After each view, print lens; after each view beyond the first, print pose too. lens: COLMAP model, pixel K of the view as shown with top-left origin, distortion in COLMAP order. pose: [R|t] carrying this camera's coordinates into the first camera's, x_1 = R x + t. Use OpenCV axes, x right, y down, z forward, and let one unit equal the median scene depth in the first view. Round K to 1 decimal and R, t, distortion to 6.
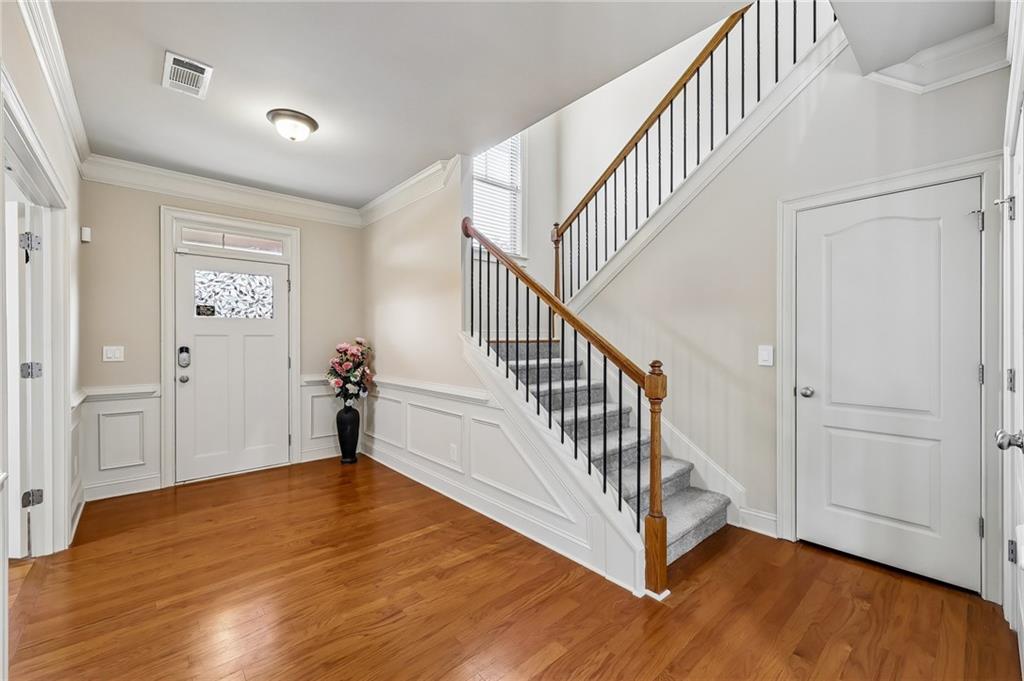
lens RADIAL K [[415.1, 0, 512.3], [0, 415.1, 339.9], [0, 0, 1]] dist [-0.001076, 0.000506]
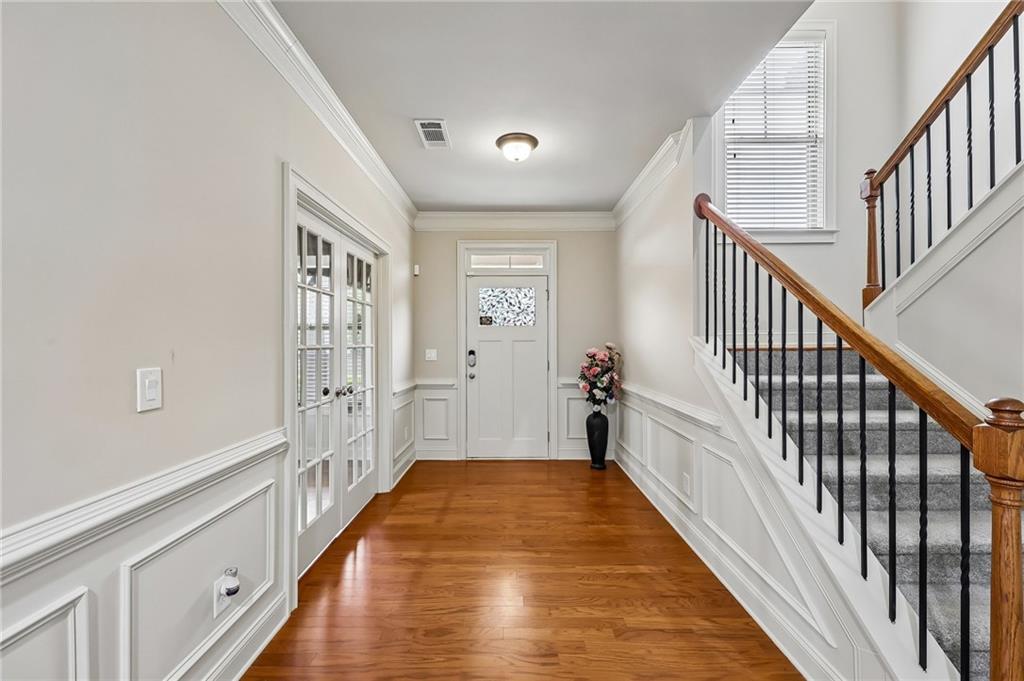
lens RADIAL K [[415.1, 0, 512.1], [0, 415.1, 337.5], [0, 0, 1]] dist [-0.001076, 0.000506]
pose [[0.748525, -0.008332, -0.663054, 0.135255], [-0.000190, 0.999918, -0.012780, -0.005530], [0.663107, 0.009693, 0.748462, 0.145079]]
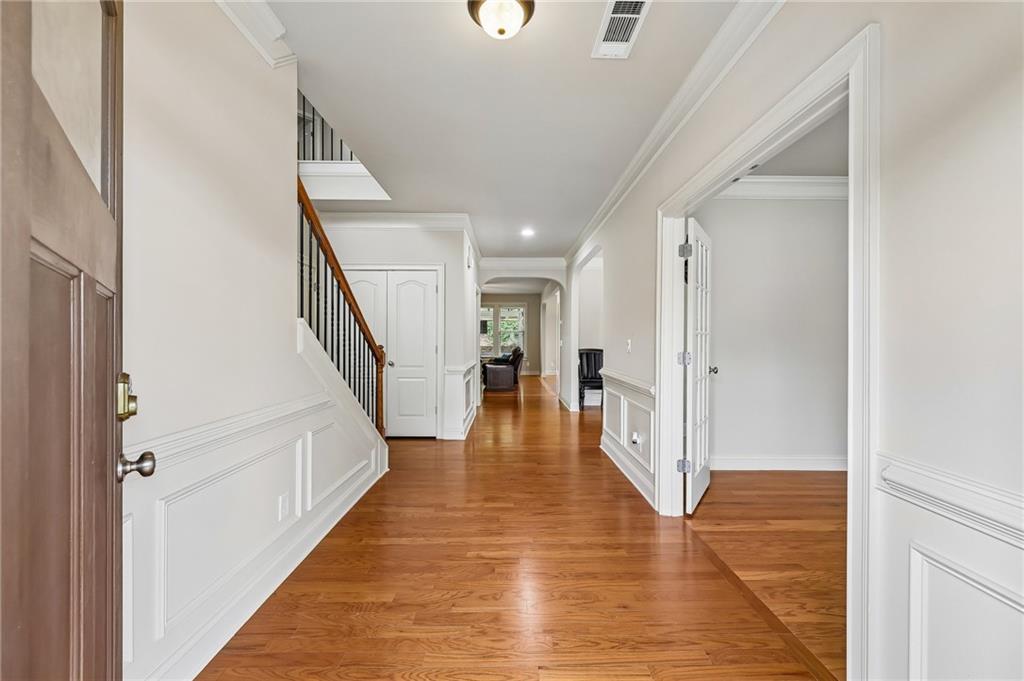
lens RADIAL K [[415.1, 0, 522.4], [0, 415.1, 343.4], [0, 0, 1]] dist [-0.001076, 0.000506]
pose [[-0.770242, -0.003968, 0.637740, -0.760919], [-0.000478, 0.999984, 0.005644, 0.019417], [-0.637752, 0.004042, -0.770231, 1.155686]]
